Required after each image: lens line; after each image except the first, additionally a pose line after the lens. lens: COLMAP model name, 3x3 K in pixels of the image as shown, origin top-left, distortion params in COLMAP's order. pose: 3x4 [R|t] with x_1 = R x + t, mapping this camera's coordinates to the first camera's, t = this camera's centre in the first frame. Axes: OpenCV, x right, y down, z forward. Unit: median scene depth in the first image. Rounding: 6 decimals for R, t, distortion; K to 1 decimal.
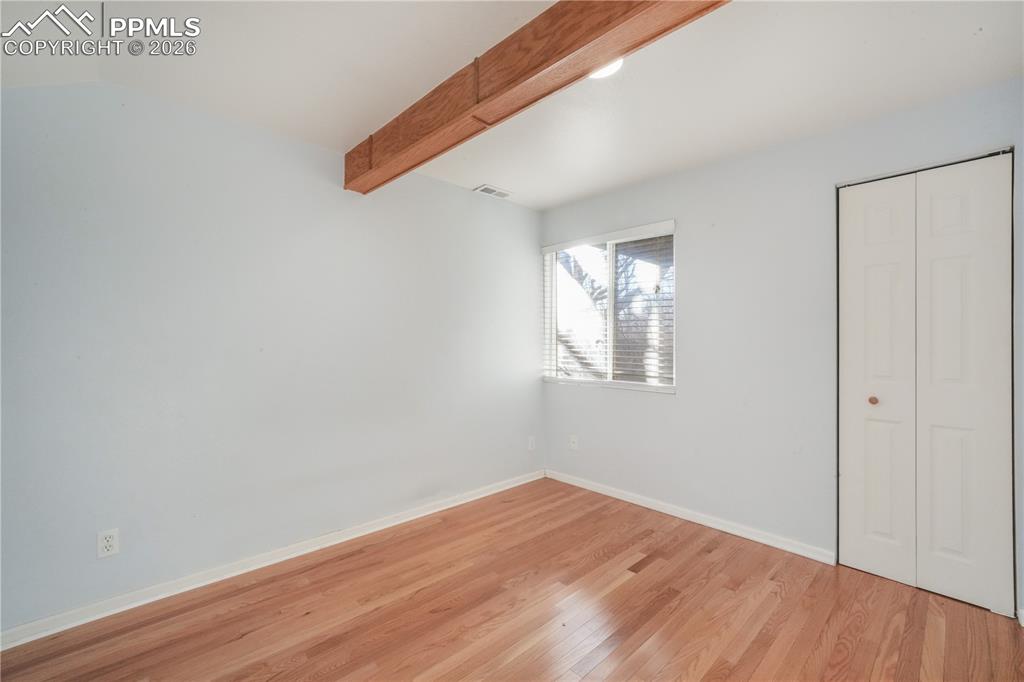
lens RADIAL K [[437.3, 0, 507.7], [0, 437.3, 342.2], [0, 0, 1]] dist [-0.001230, 0.001166]
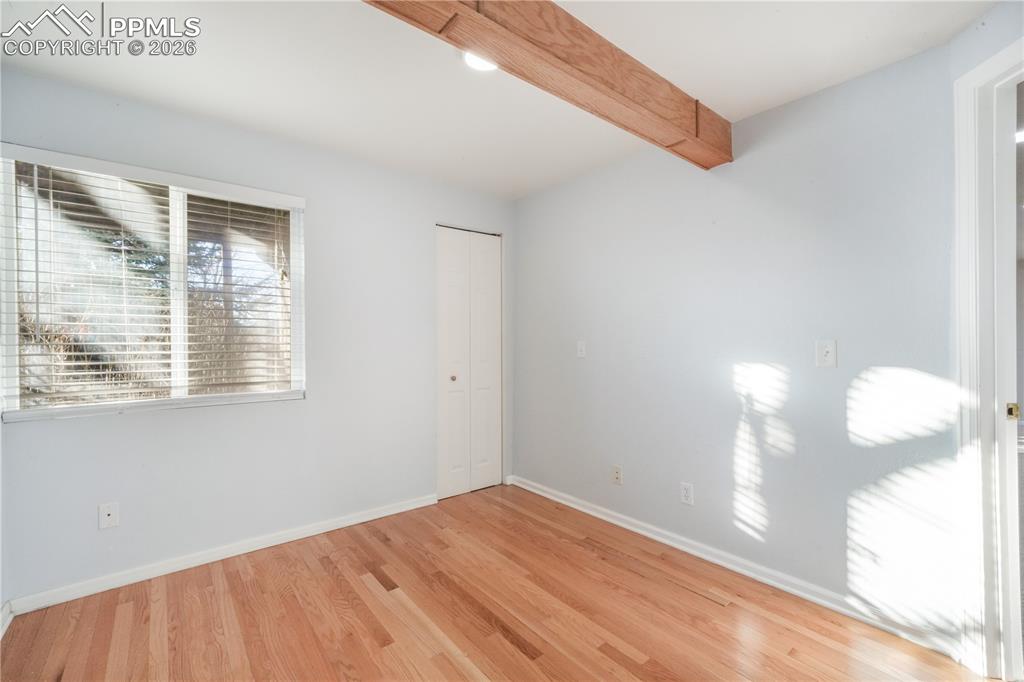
lens RADIAL K [[437.3, 0, 518.6], [0, 437.3, 341.4], [0, 0, 1]] dist [-0.001230, 0.001166]
pose [[0.066281, -0.008274, 0.997767, -0.565275], [0.003216, 0.999962, 0.008079, -0.001224], [-0.997796, 0.002673, 0.066305, 0.628886]]
